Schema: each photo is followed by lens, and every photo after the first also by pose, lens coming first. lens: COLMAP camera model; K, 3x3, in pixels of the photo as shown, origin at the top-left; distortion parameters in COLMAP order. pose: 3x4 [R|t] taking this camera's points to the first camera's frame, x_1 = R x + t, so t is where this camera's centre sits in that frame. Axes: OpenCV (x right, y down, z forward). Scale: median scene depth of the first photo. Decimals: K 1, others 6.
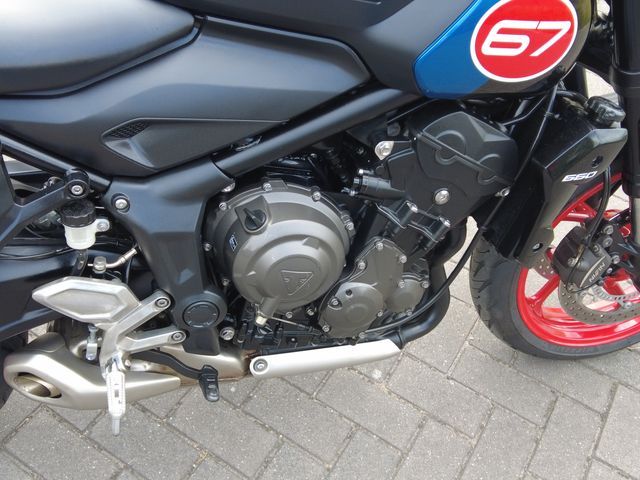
lens RADIAL K [[657.6, 0, 312.2], [0, 657.6, 238.5], [0, 0, 1]] dist [0.118297, -0.380943]
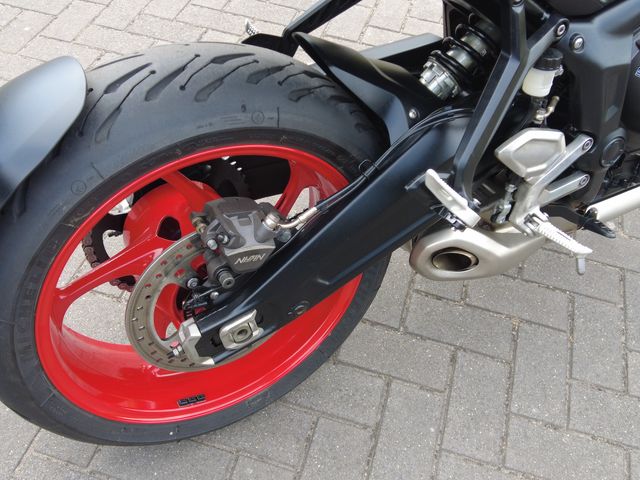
lens RADIAL K [[657.6, 0, 312.2], [0, 657.6, 238.5], [0, 0, 1]] dist [0.118297, -0.380943]
pose [[0.965537, -0.217104, 0.143539, -0.816011], [0.208286, 0.975263, 0.074026, 0.073711], [-0.156060, -0.041578, 0.986872, 0.034938]]
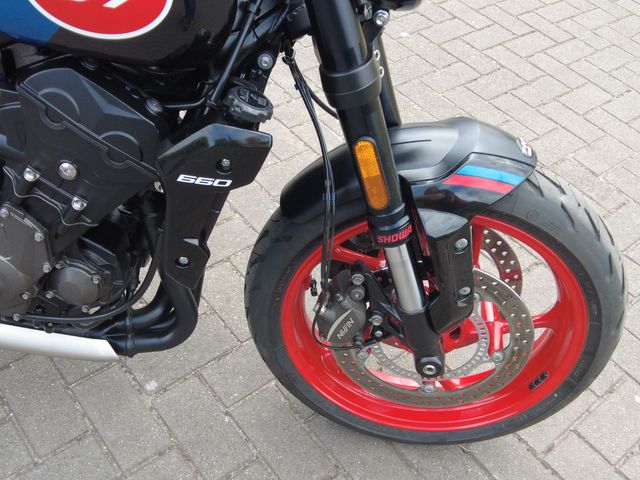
lens RADIAL K [[642.2, 0, 281.6], [0, 642.2, 223.8], [0, 0, 1]] dist [0.105715, -0.366330]
pose [[0.945311, 0.234426, -0.226788, 0.646814], [-0.247341, 0.968467, -0.029897, -0.039813], [0.212628, 0.084356, 0.973485, 0.252997]]
